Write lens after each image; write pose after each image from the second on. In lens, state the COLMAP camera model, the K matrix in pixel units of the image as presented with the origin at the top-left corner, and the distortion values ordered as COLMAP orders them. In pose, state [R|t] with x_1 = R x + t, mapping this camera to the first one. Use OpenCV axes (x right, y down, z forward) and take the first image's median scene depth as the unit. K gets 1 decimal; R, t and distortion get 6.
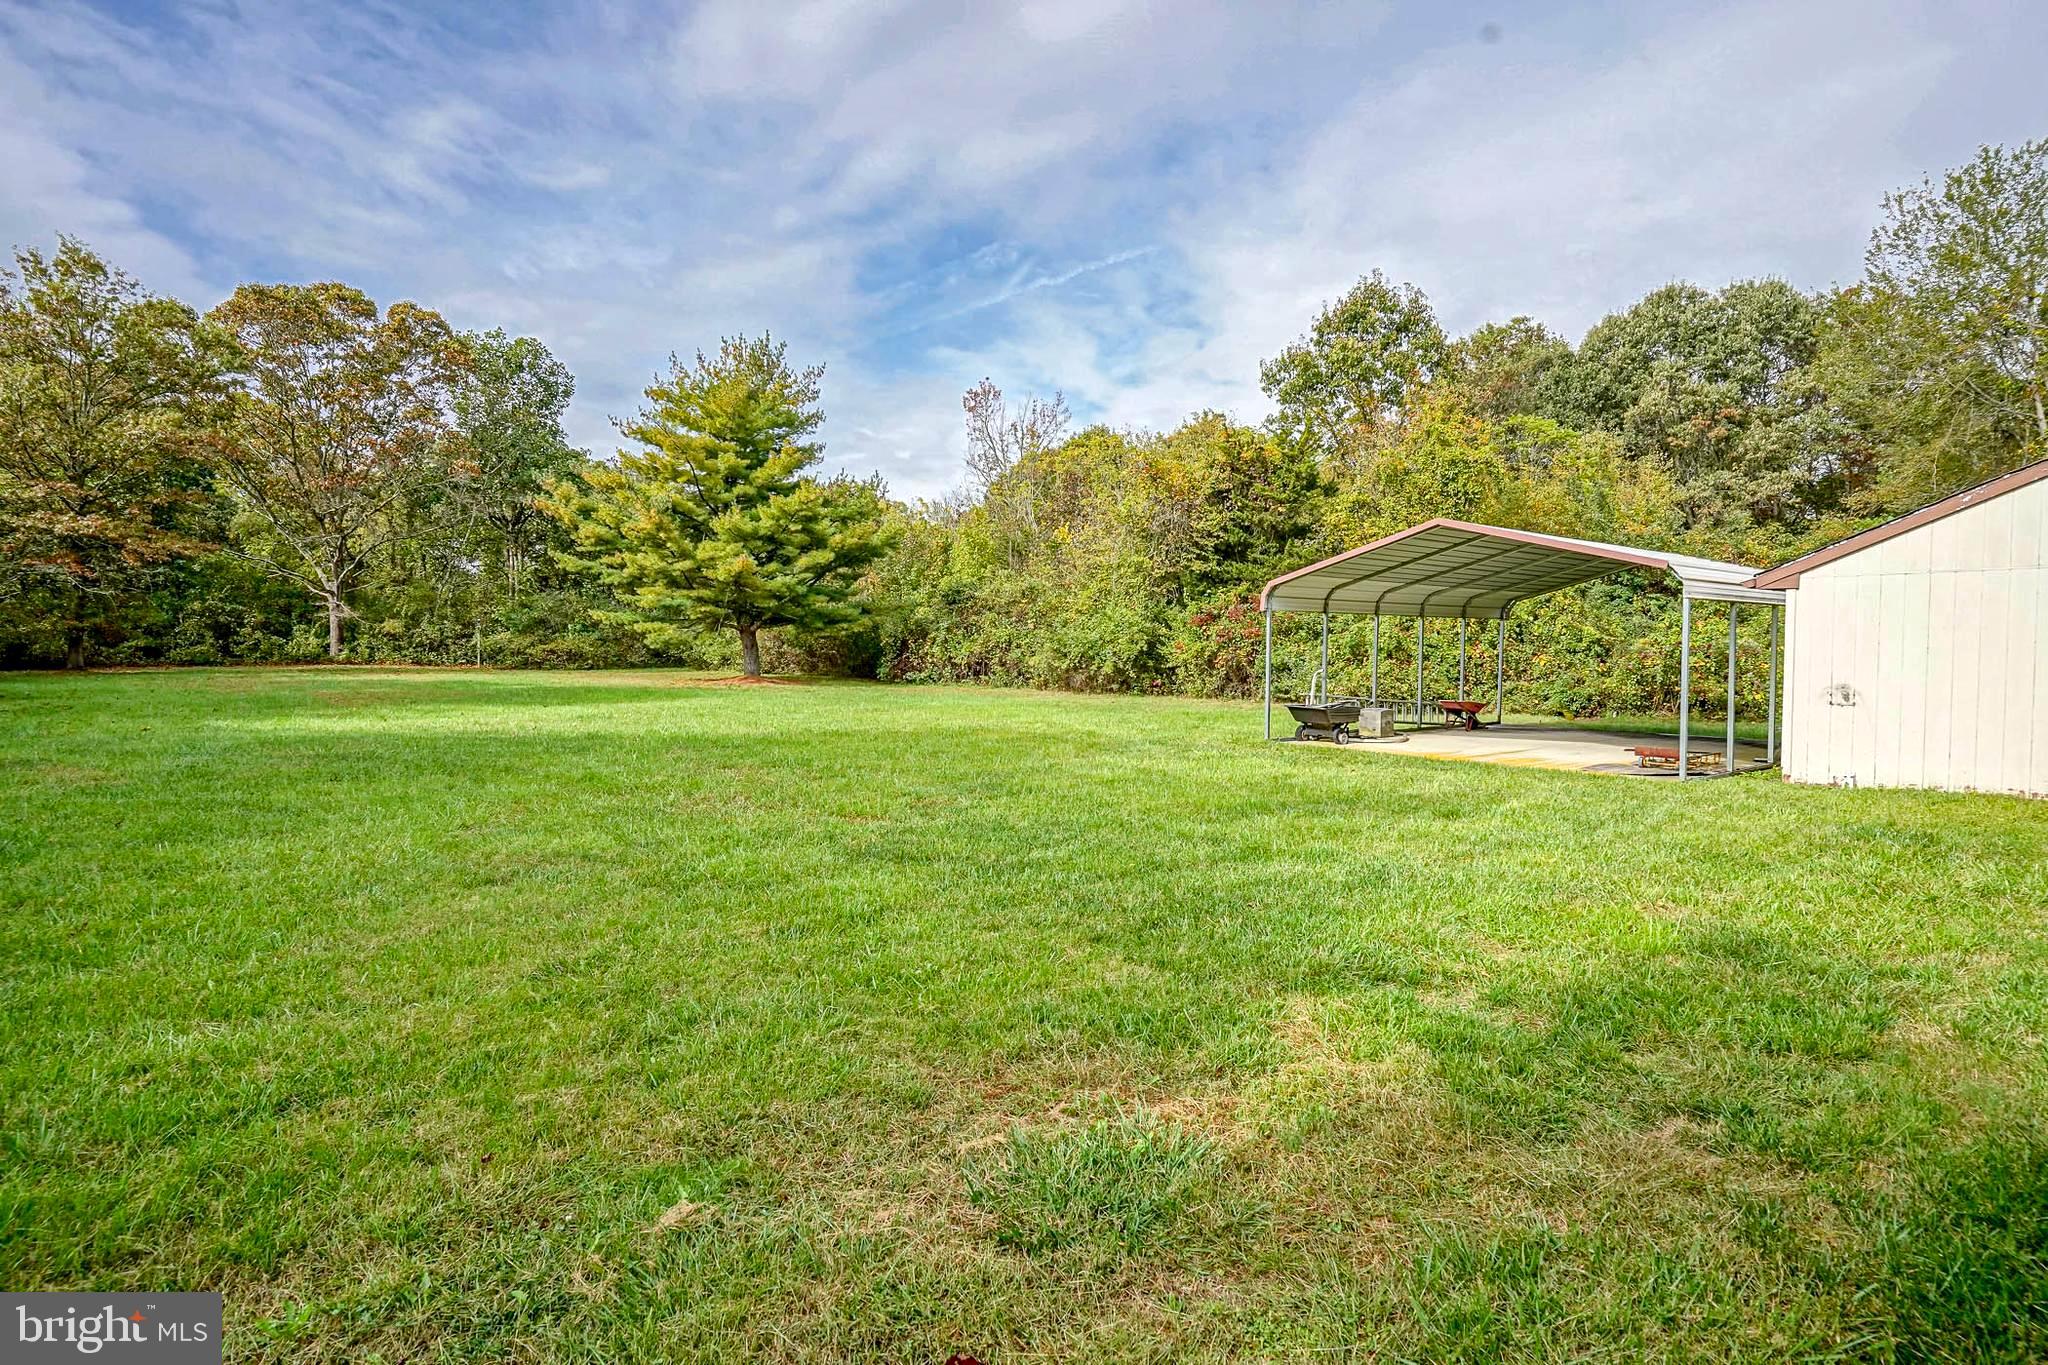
lens RADIAL K [[986.7, 0, 991.0], [0, 986.7, 675.9], [0, 0, 1]] dist [-0.012999, 0.006875]
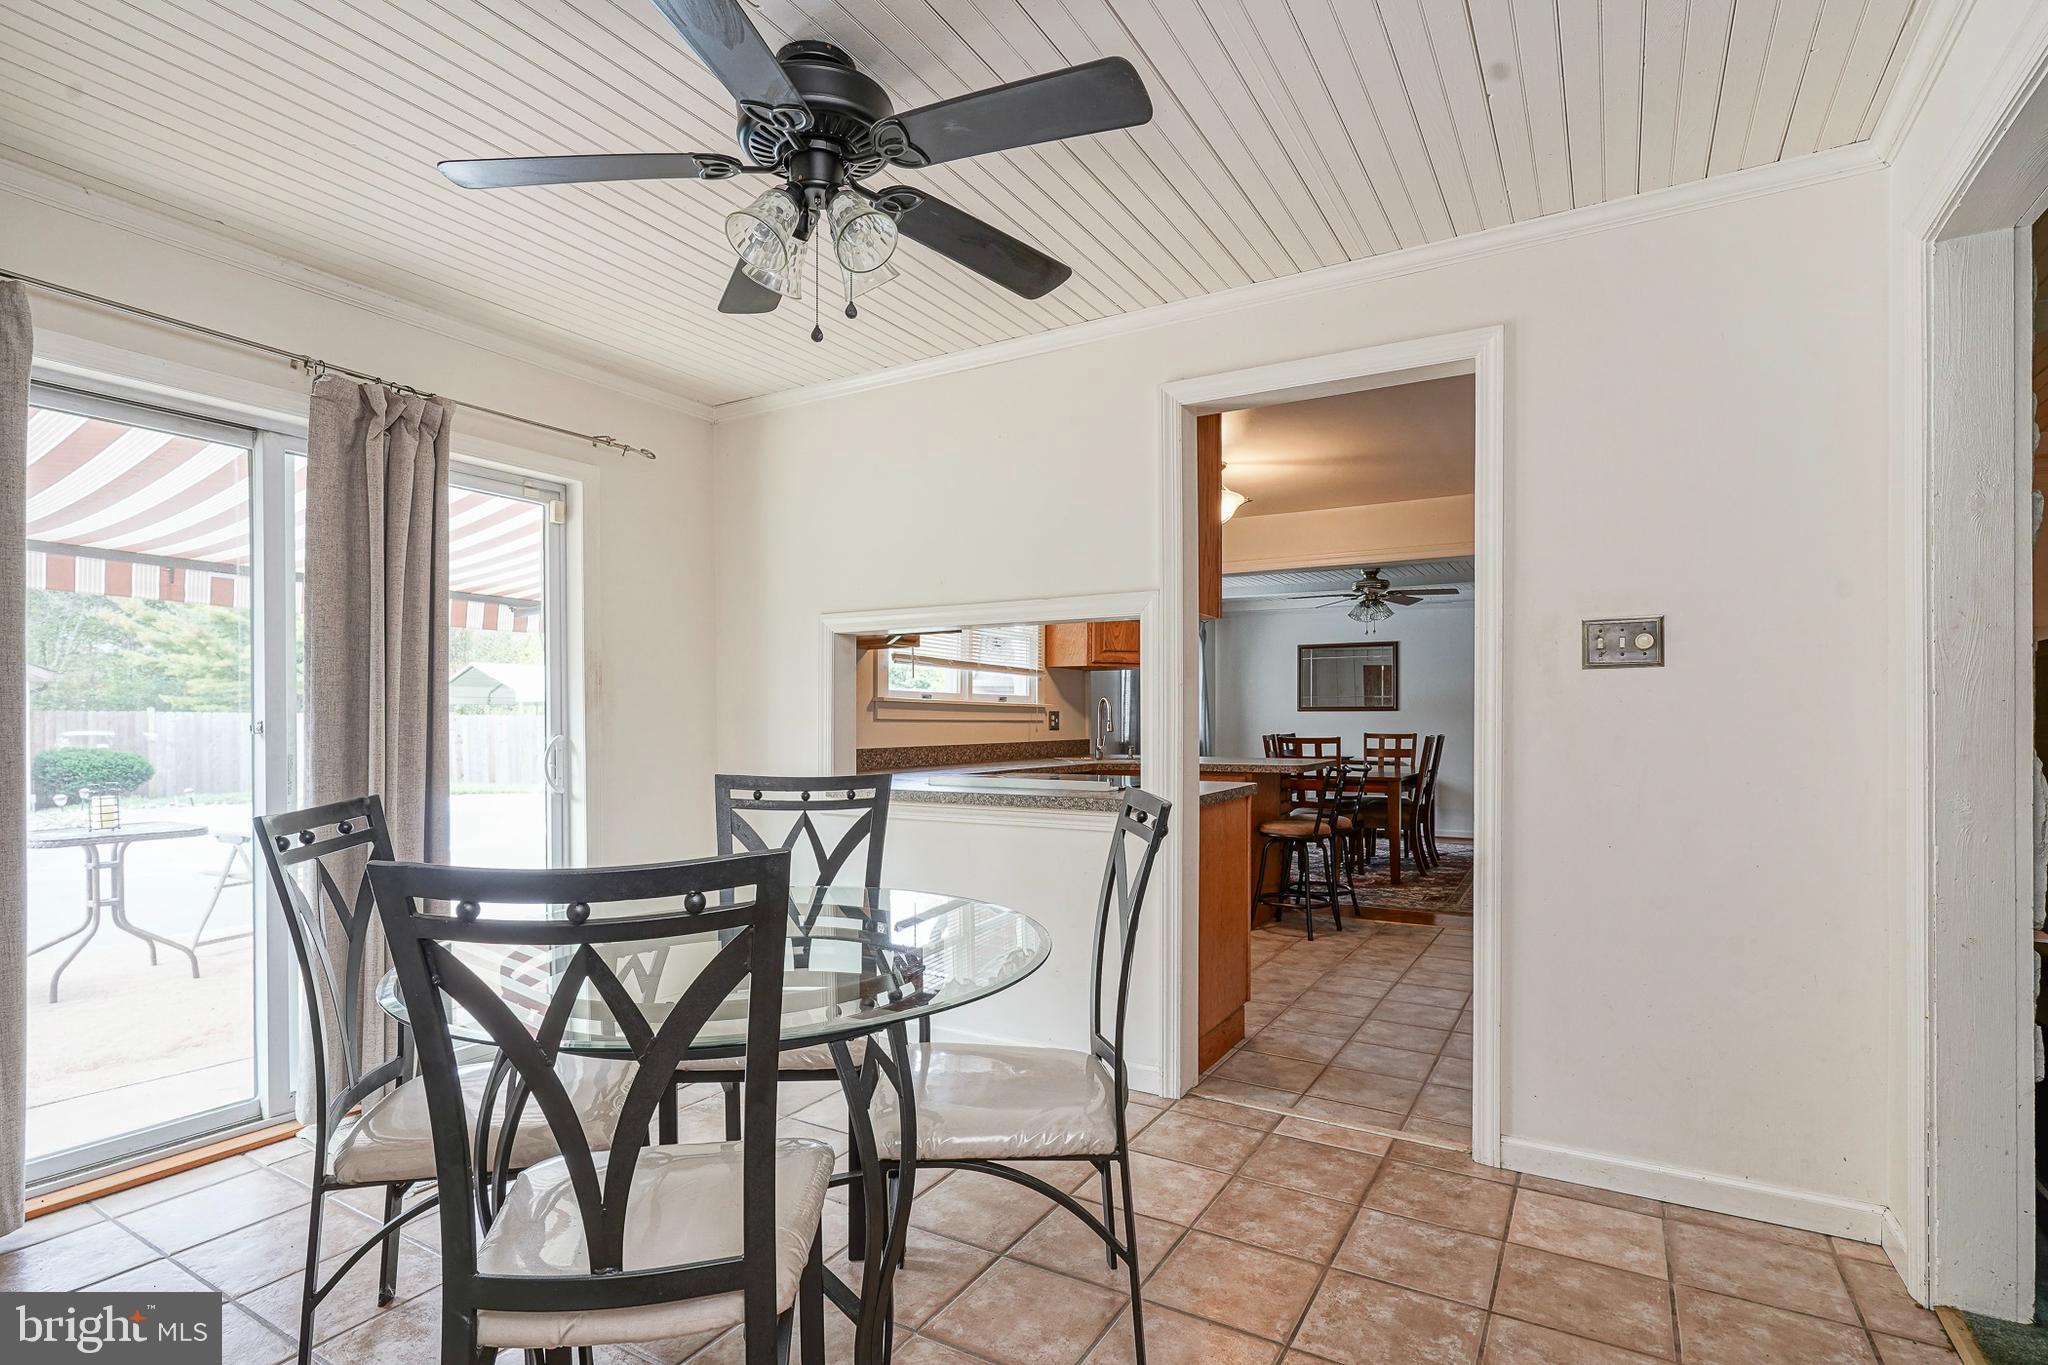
lens RADIAL K [[986.7, 0, 1028.9], [0, 986.7, 730.8], [0, 0, 1]] dist [-0.012999, 0.006875]
pose [[0.976658, -0.002343, 0.214789, 0.455575], [0.008218, 0.999616, -0.026463, 0.024208], [-0.214645, 0.027611, 0.976302, -0.525391]]
